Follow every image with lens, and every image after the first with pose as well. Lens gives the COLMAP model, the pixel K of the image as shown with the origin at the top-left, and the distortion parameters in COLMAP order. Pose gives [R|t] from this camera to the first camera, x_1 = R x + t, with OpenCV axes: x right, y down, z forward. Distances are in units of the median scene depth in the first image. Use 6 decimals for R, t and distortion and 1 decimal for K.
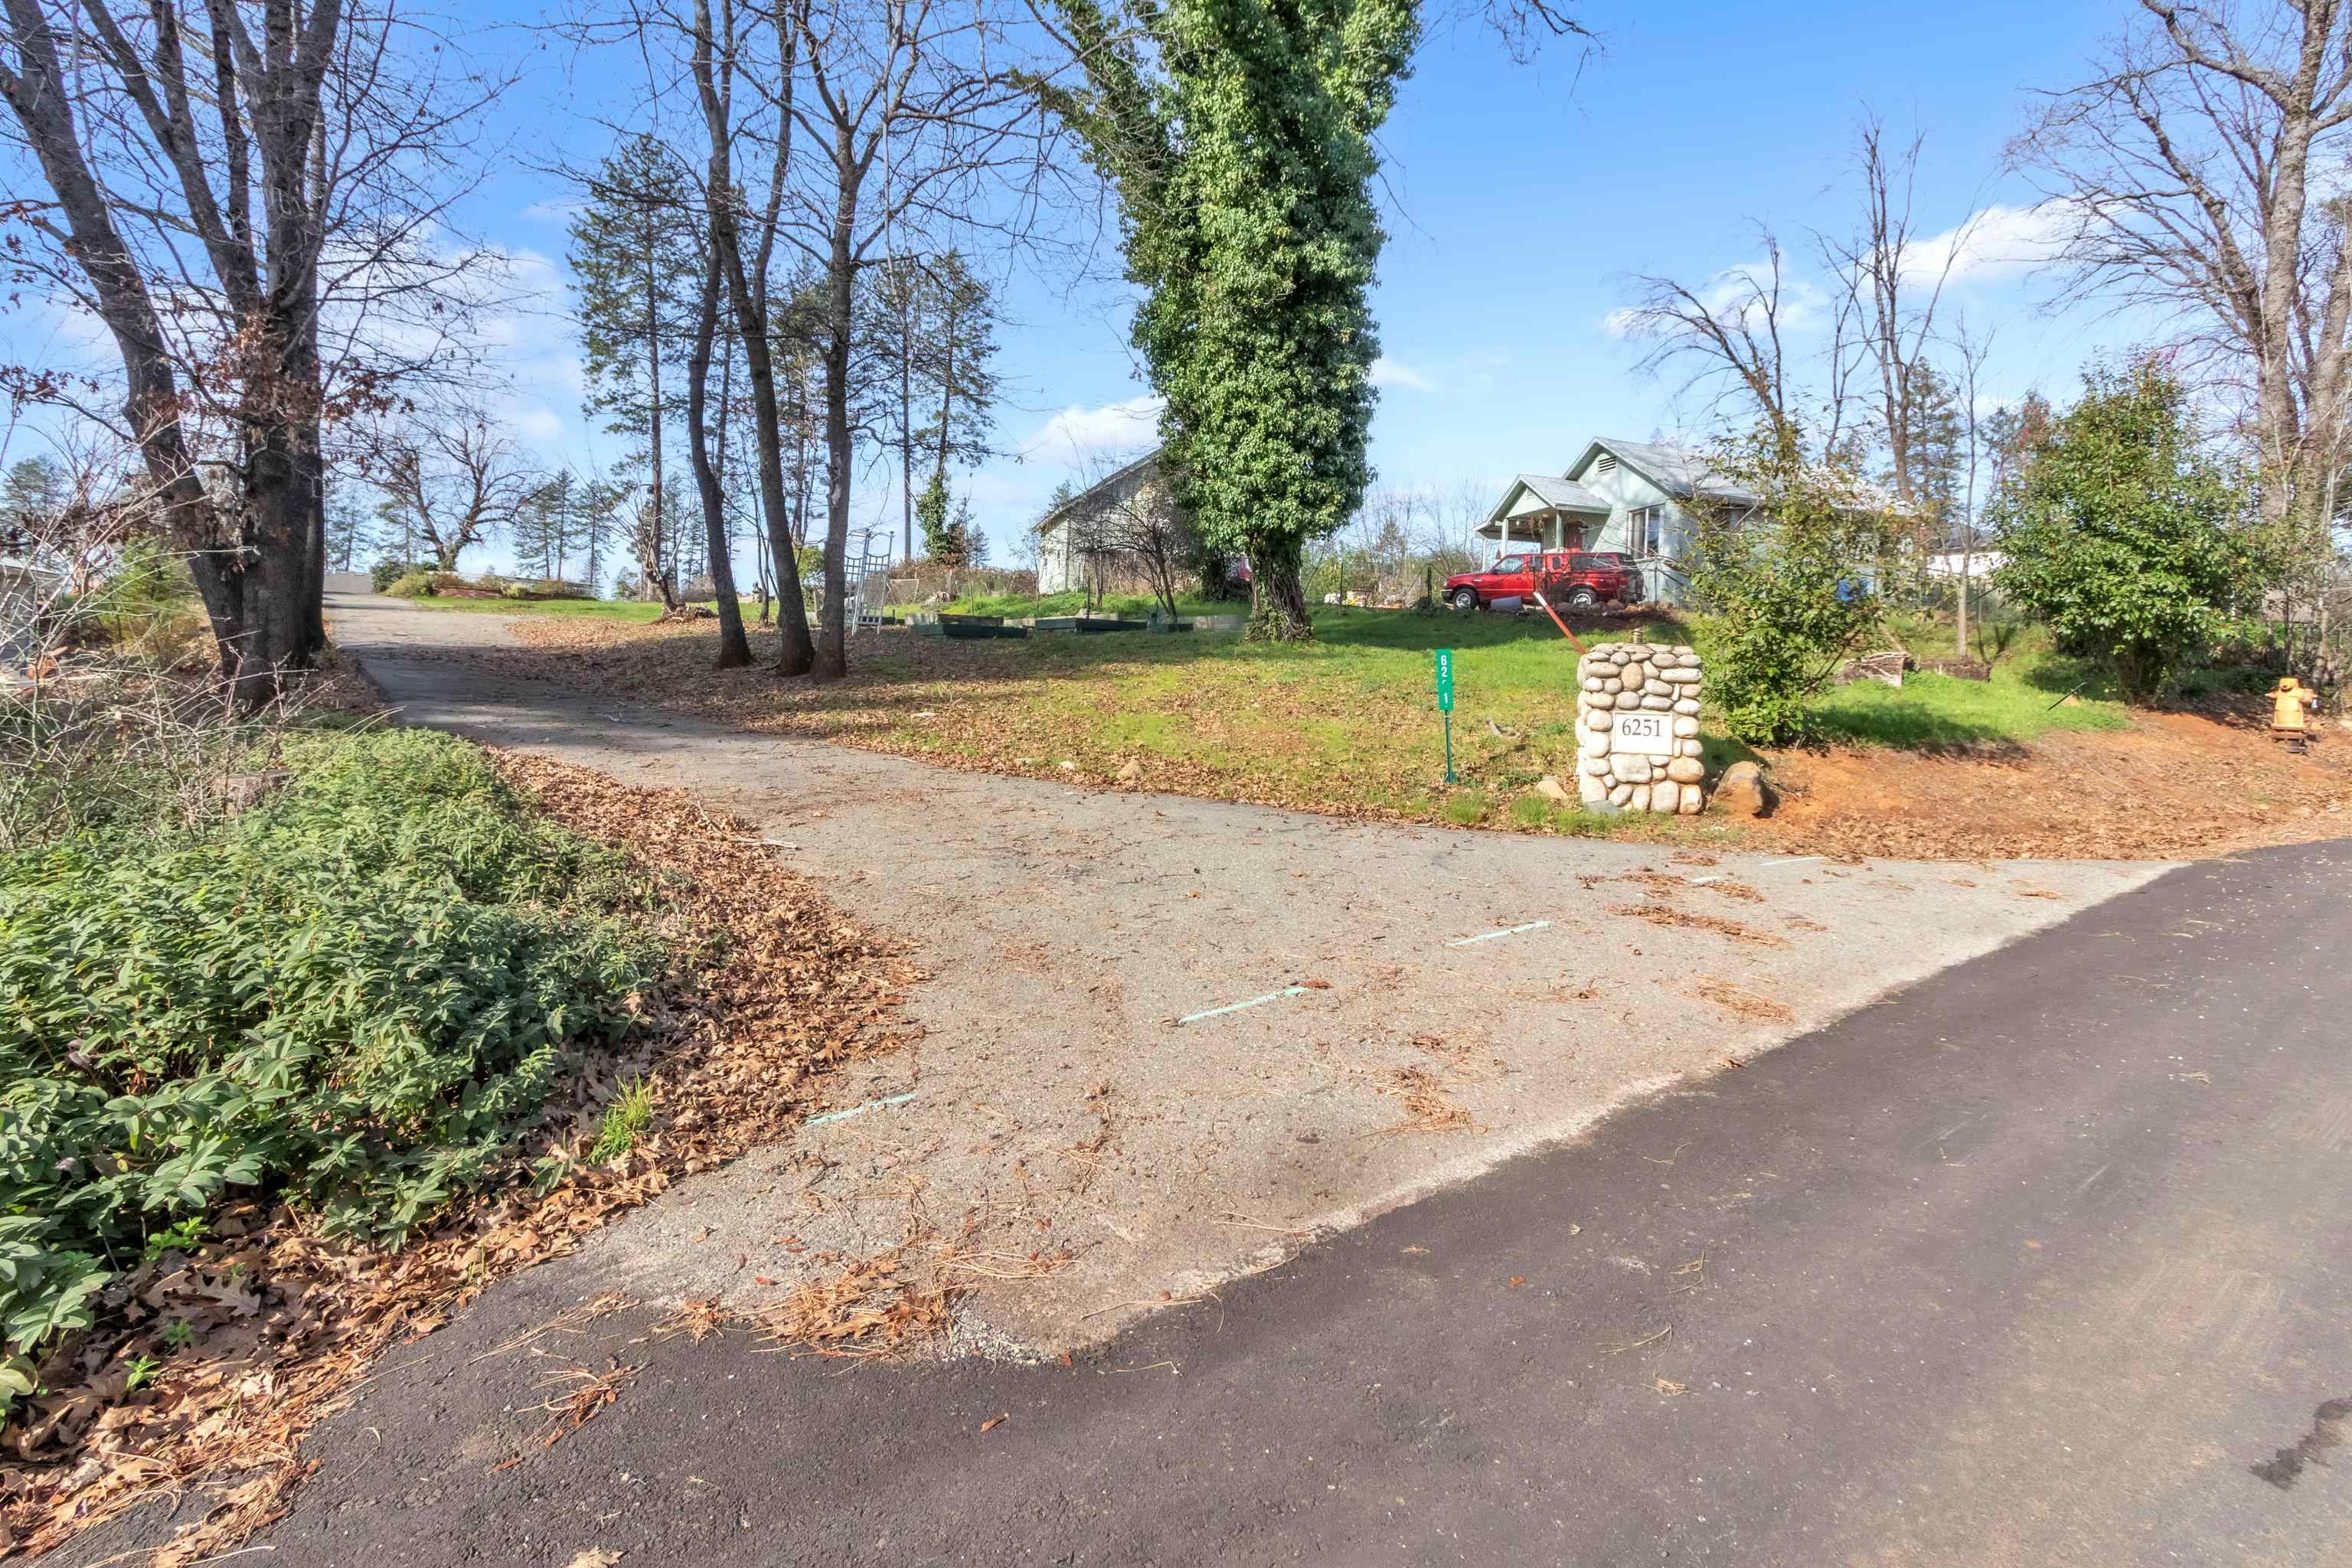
lens RADIAL K [[1101.9, 0, 1156.2], [0, 1101.9, 653.3], [0, 0, 1]] dist [-0.010512, 0.000977]
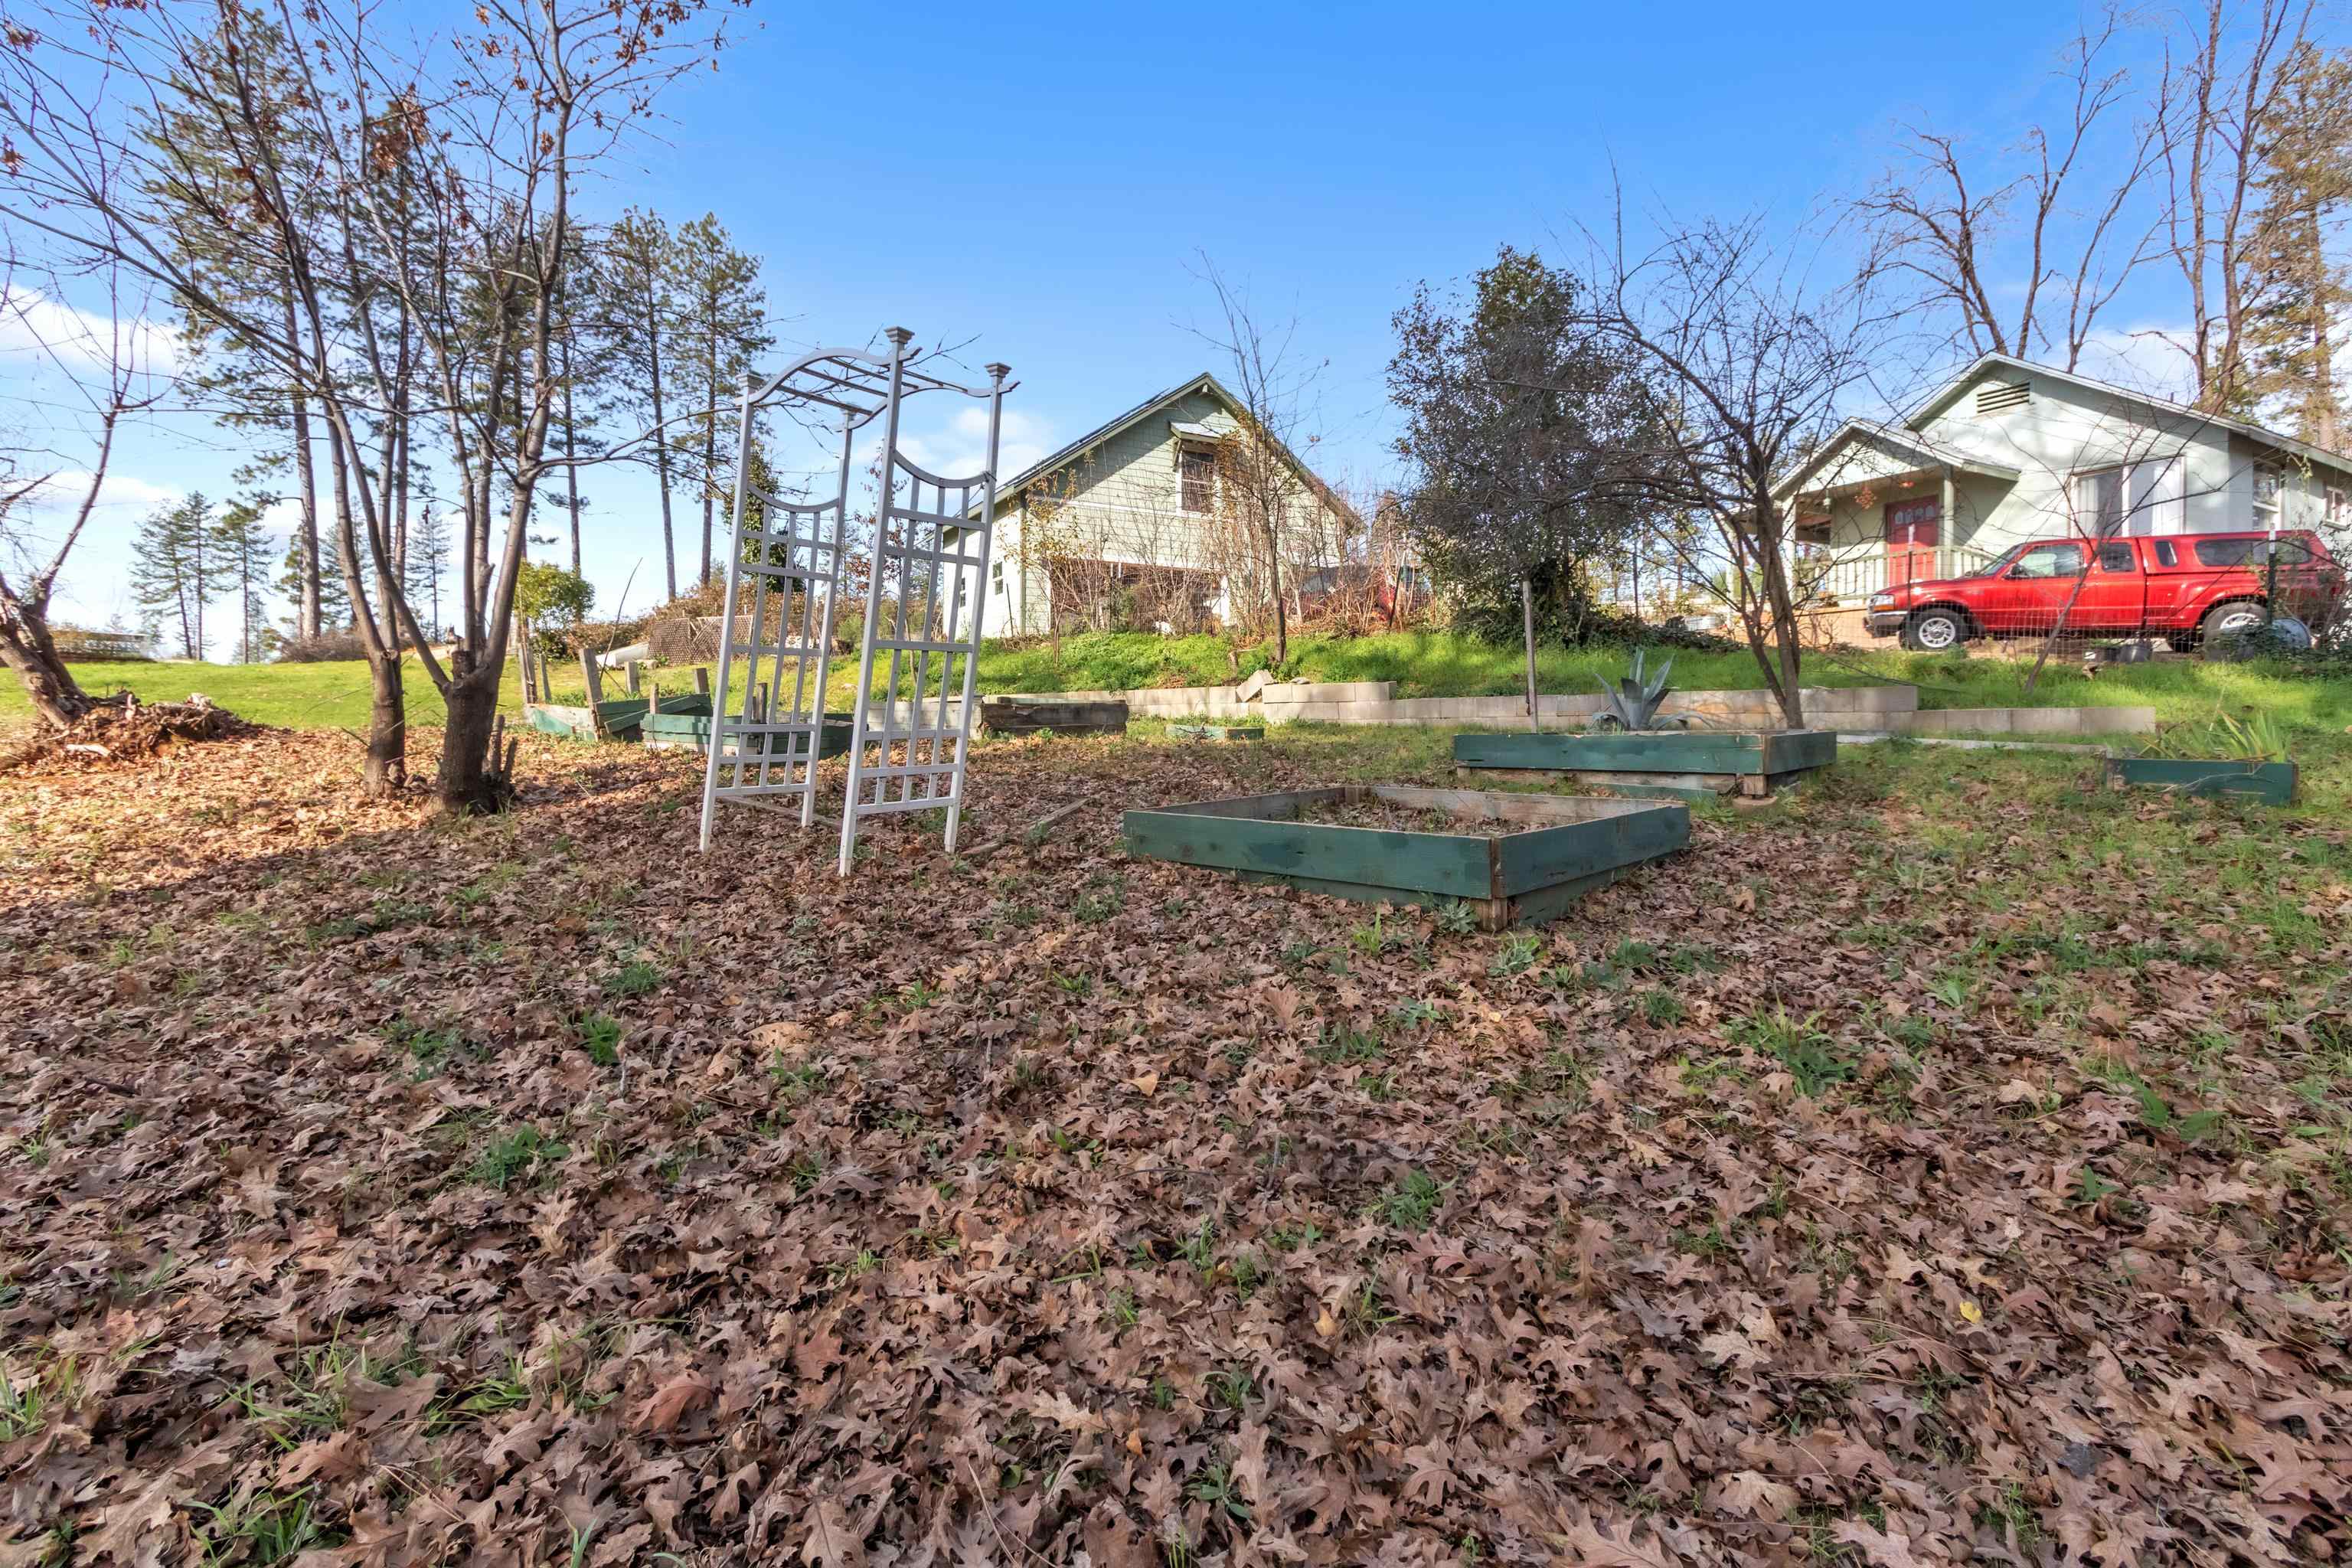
lens RADIAL K [[1101.9, 0, 1195.2], [0, 1101.9, 760.6], [0, 0, 1]] dist [-0.010512, 0.000977]
pose [[0.974307, -0.041435, 0.221380, -0.036339], [0.027732, 0.997523, 0.064650, -0.006295], [-0.223510, -0.056850, 0.973042, 0.124769]]
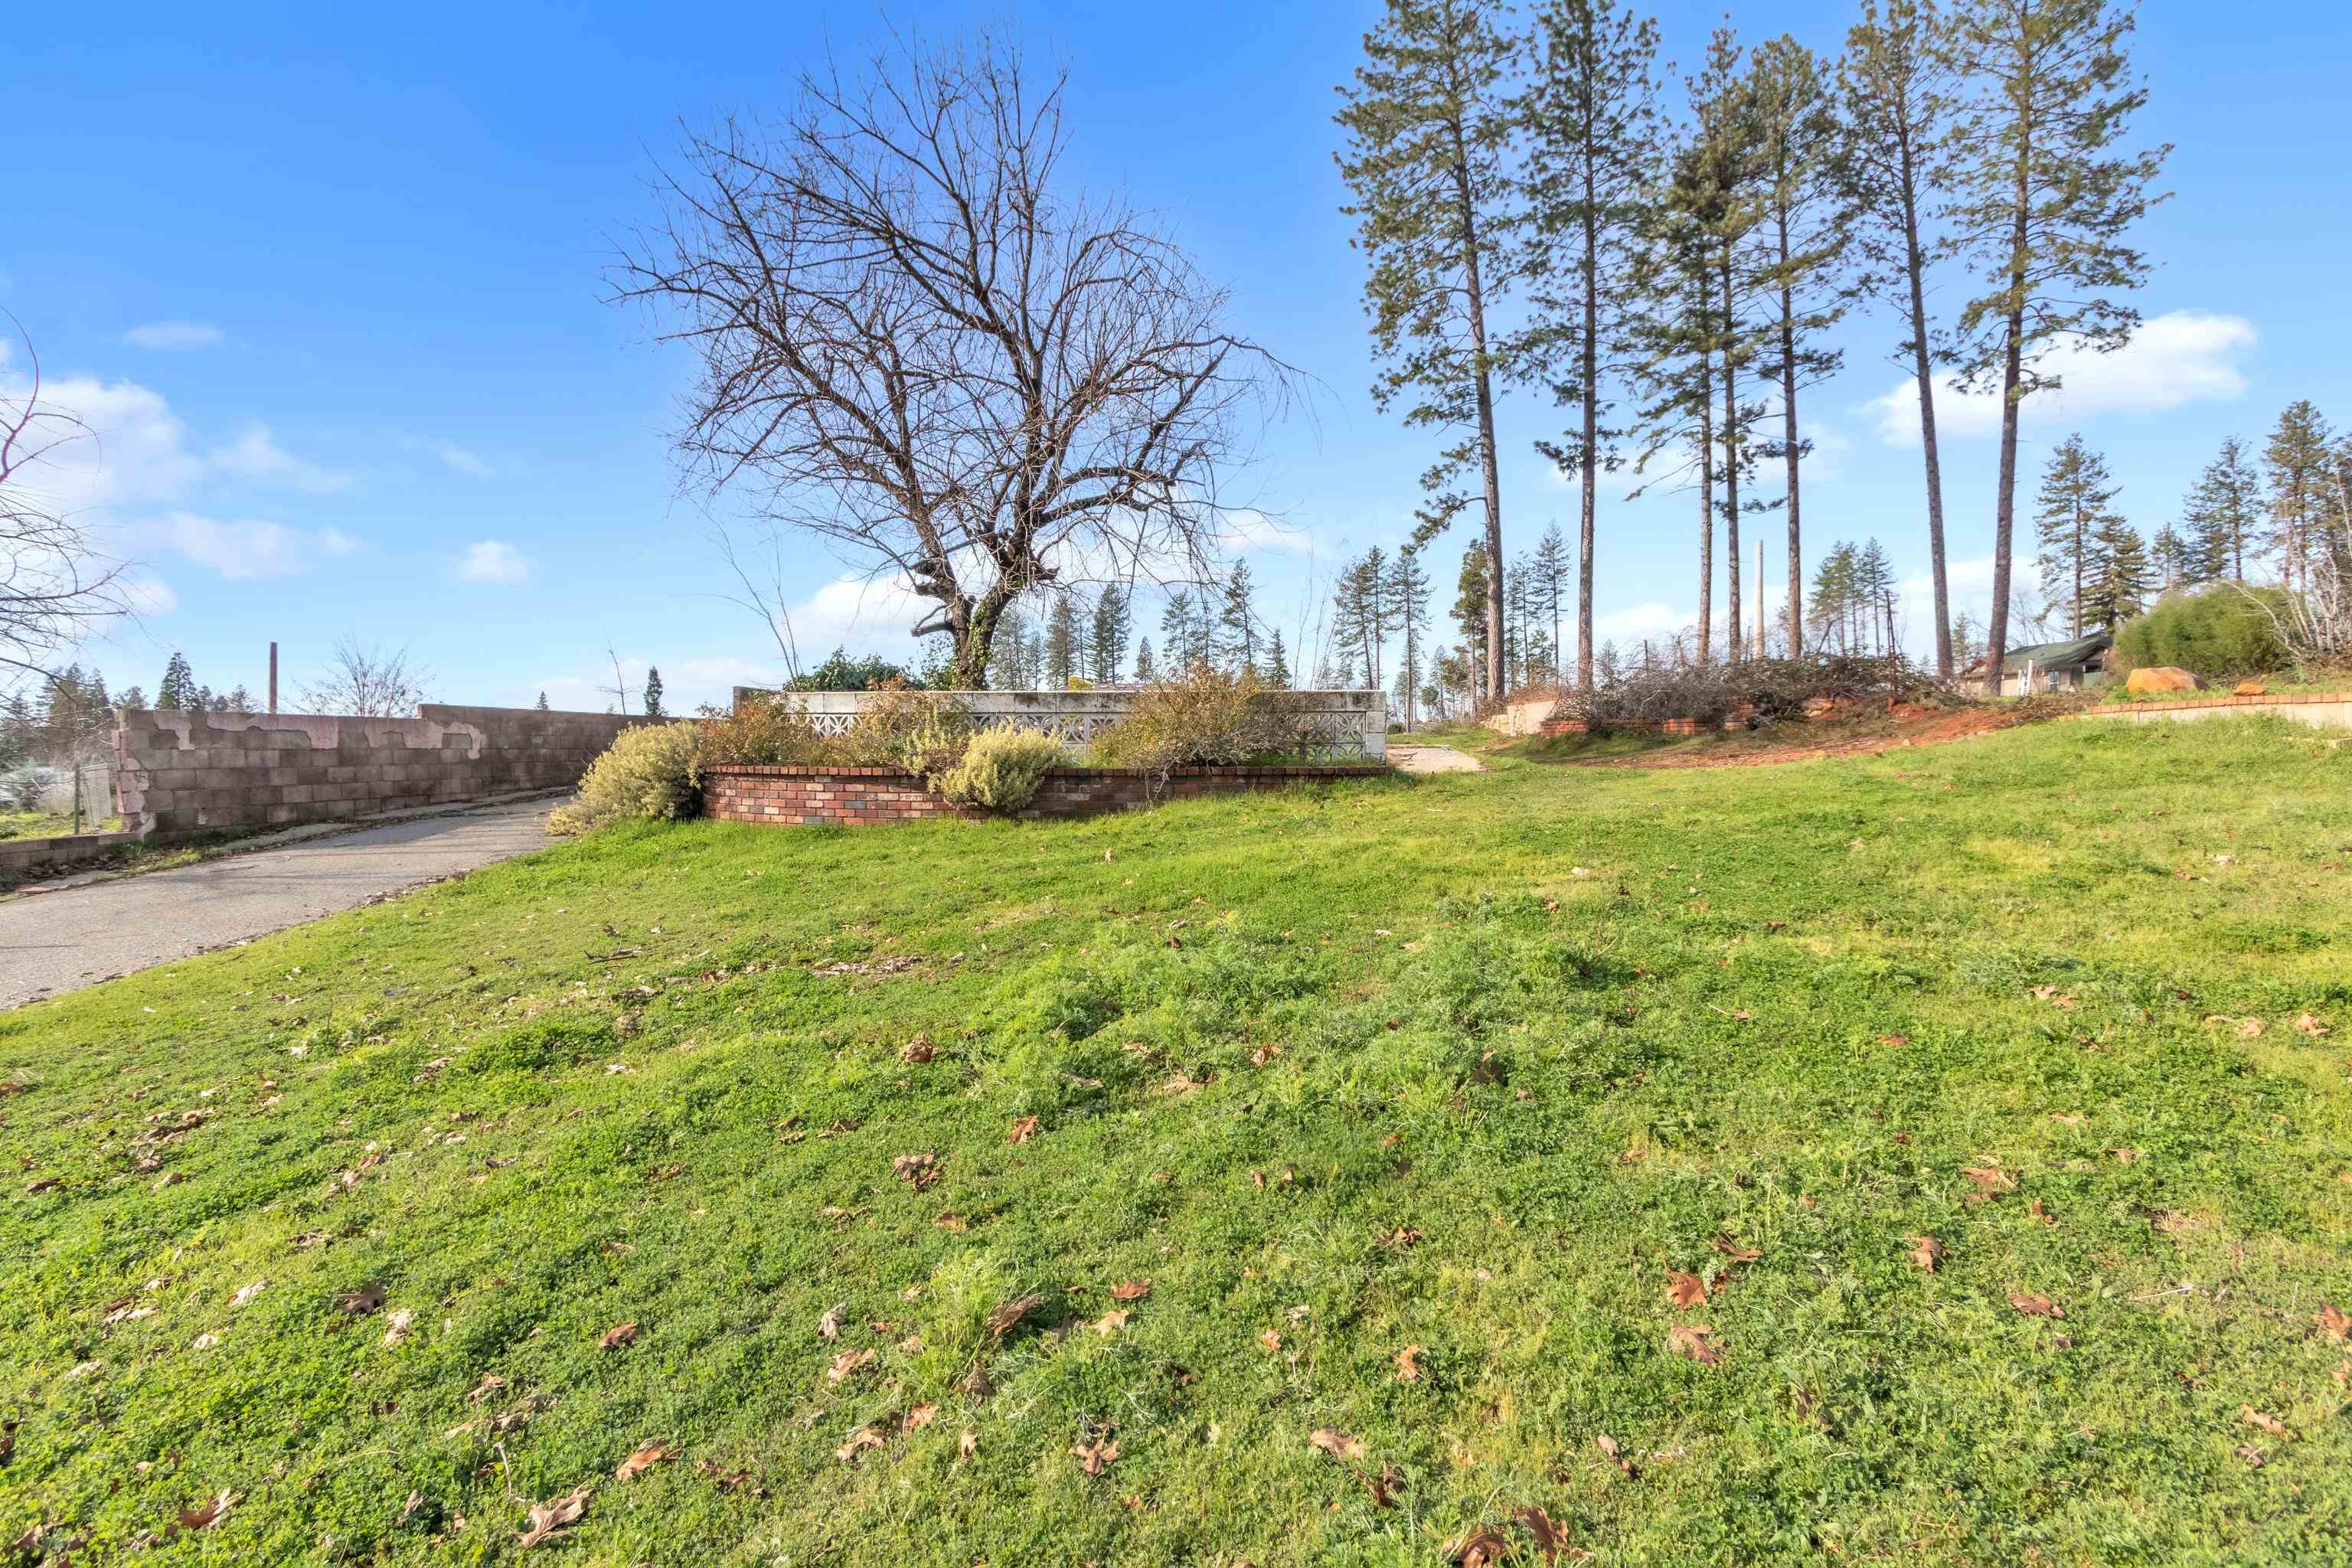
lens RADIAL K [[1101.9, 0, 1179.8], [0, 1101.9, 776.6], [0, 0, 1]] dist [-0.010512, 0.000977]
pose [[0.771727, -0.034501, -0.635017, -0.195765], [0.068215, 0.997257, 0.028718, -0.026231], [0.632285, -0.065480, 0.771964, 0.390116]]
